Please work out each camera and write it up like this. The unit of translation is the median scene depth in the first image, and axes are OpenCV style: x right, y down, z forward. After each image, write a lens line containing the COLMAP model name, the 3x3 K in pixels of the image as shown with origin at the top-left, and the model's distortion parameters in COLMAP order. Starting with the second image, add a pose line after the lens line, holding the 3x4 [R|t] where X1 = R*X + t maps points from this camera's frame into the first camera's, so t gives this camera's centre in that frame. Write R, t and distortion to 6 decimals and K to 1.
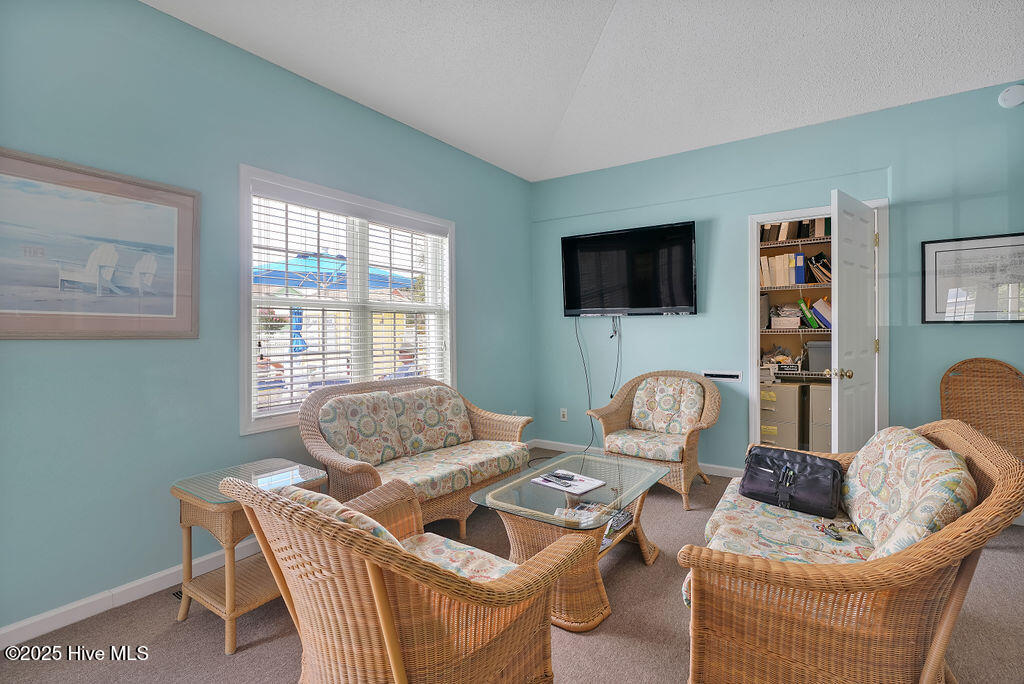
lens RADIAL K [[471.7, 0, 518.8], [0, 471.7, 332.0], [0, 0, 1]] dist [-0.018998, 0.007906]
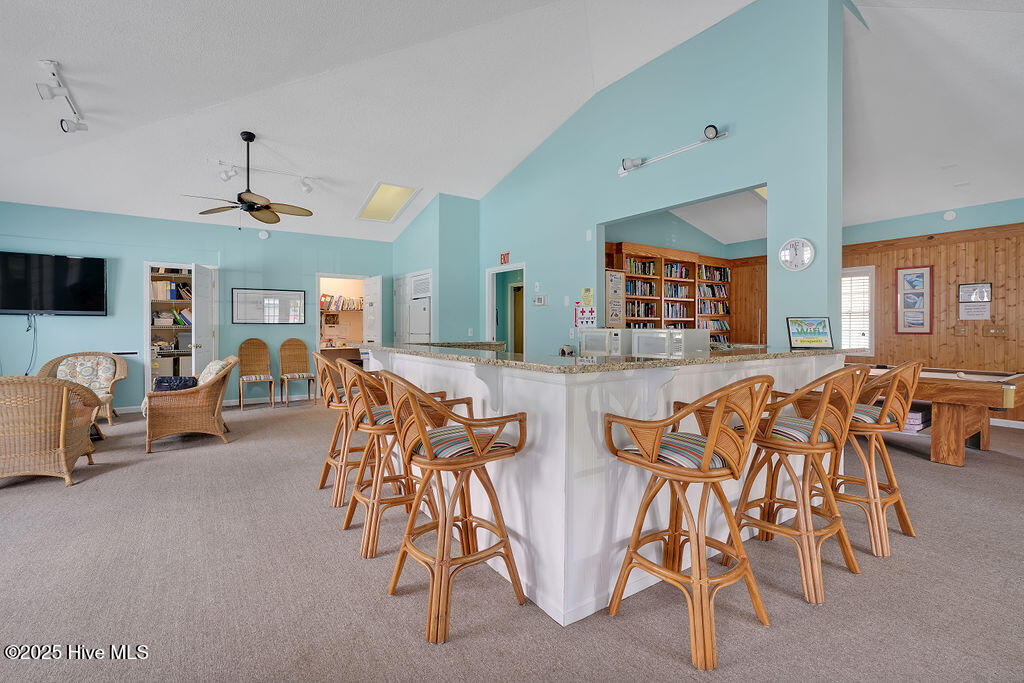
lens RADIAL K [[471.7, 0, 518.8], [0, 471.7, 331.5], [0, 0, 1]] dist [-0.018998, 0.007906]
pose [[0.363271, -0.005214, 0.931669, -0.598948], [-0.001188, 0.999981, 0.006060, 0.003327], [-0.931683, -0.003308, 0.363258, -0.894593]]
